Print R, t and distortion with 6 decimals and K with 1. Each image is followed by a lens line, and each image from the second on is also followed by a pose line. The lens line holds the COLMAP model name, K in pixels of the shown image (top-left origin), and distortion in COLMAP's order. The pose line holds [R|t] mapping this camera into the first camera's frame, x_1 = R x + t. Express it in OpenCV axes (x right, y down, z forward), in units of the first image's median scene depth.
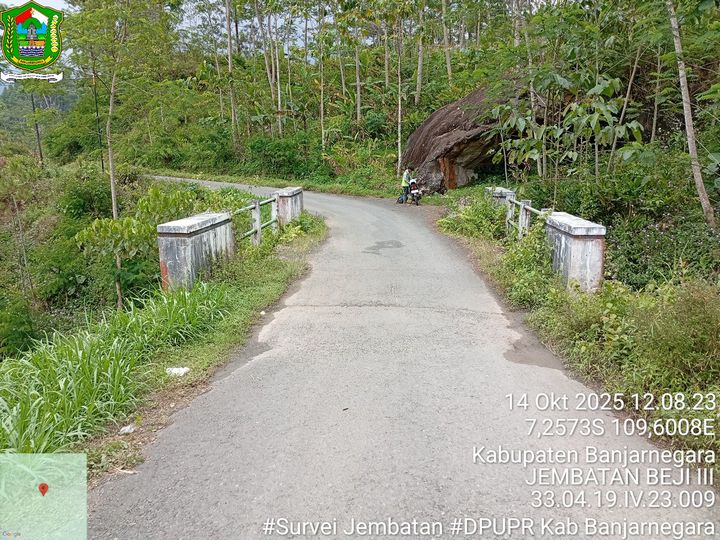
lens RADIAL K [[550.9, 0, 359.0], [0, 550.9, 271.2], [0, 0, 1]] dist [0.006761, -0.052385]
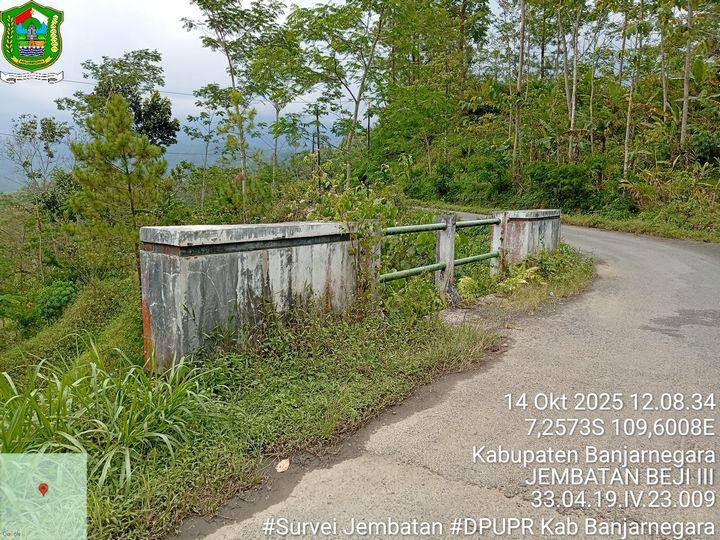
lens RADIAL K [[550.9, 0, 353.4], [0, 550.9, 270.4], [0, 0, 1]] dist [0.006761, -0.052385]
pose [[0.855778, 0.088338, -0.509746, 0.028535], [-0.128112, 0.990811, -0.043373, -0.027013], [0.501230, 0.102422, 0.859231, 0.384192]]
